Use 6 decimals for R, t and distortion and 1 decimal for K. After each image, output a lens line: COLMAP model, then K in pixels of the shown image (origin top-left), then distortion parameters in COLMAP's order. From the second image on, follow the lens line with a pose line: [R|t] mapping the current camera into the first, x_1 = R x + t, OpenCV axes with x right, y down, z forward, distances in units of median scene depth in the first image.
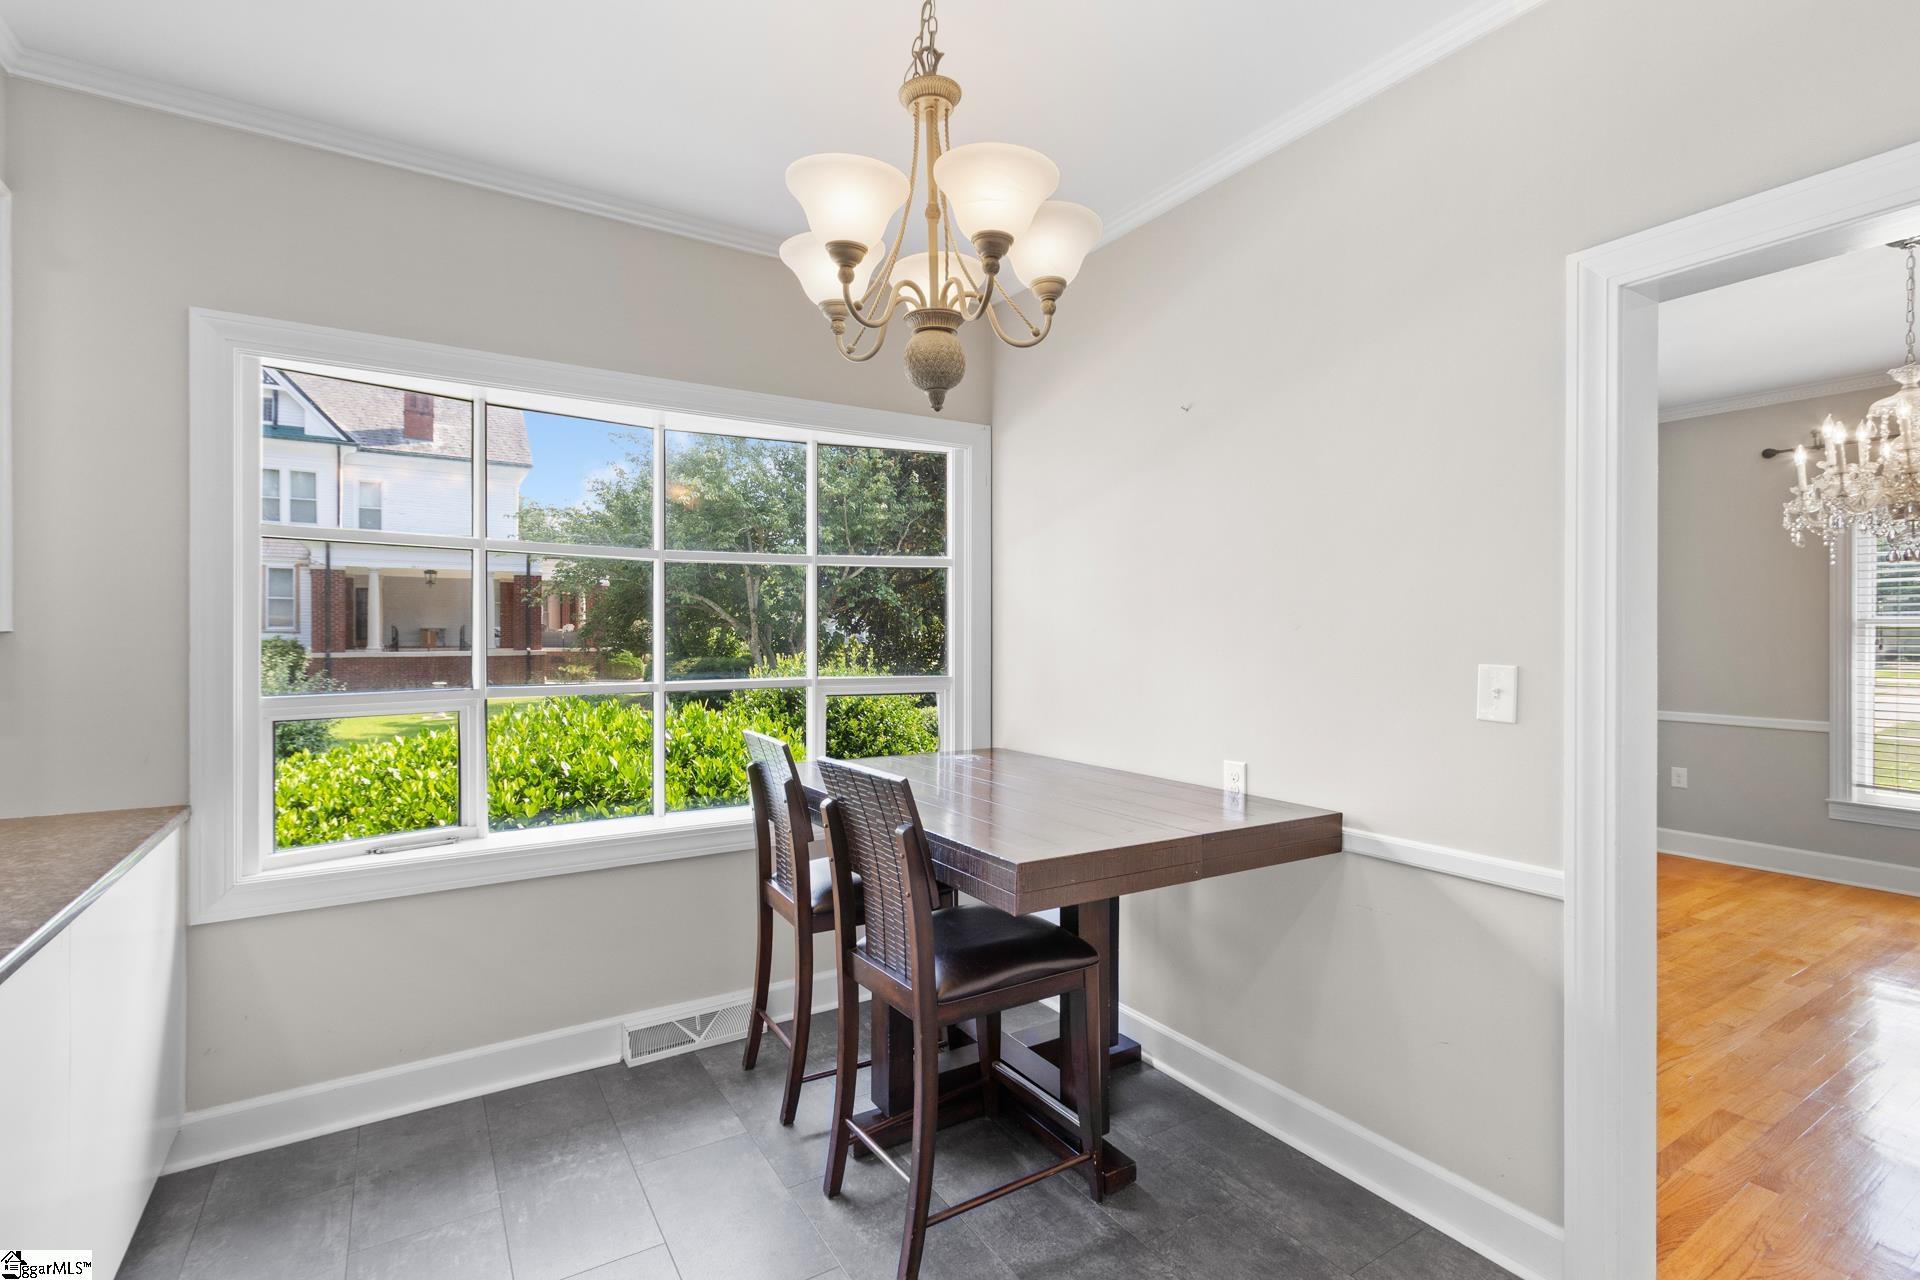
lens RADIAL K [[886.4, 0, 958.8], [0, 886.4, 639.7], [0, 0, 1]] dist [0.004137, -0.000235]
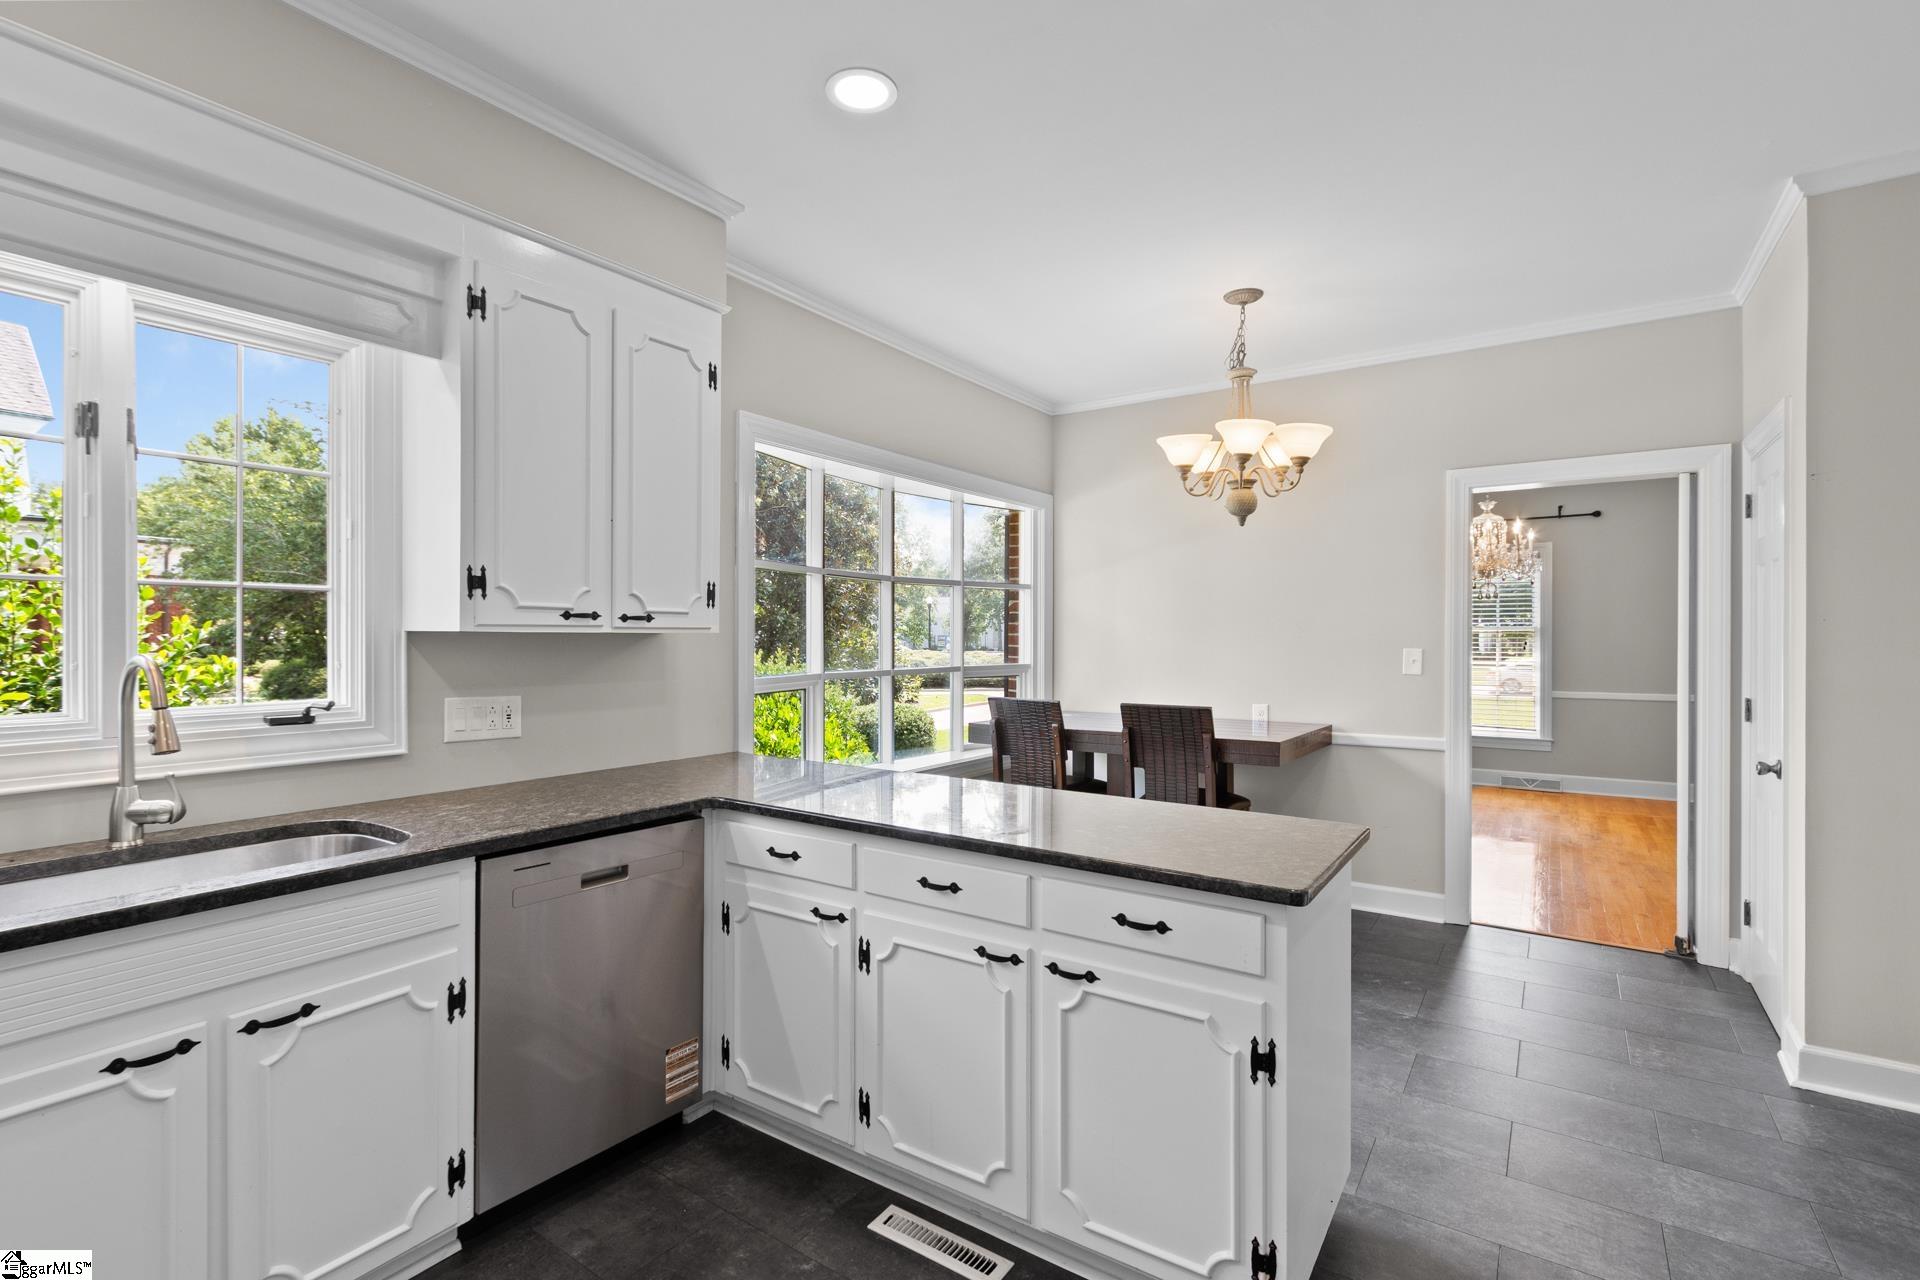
lens RADIAL K [[886.4, 0, 956.0], [0, 886.4, 638.3], [0, 0, 1]] dist [0.004137, -0.000235]
pose [[0.918808, 0.003016, 0.394694, -1.119379], [-0.000726, 0.999982, -0.005951, 0.014093], [-0.394705, 0.005182, 0.918793, -0.489722]]
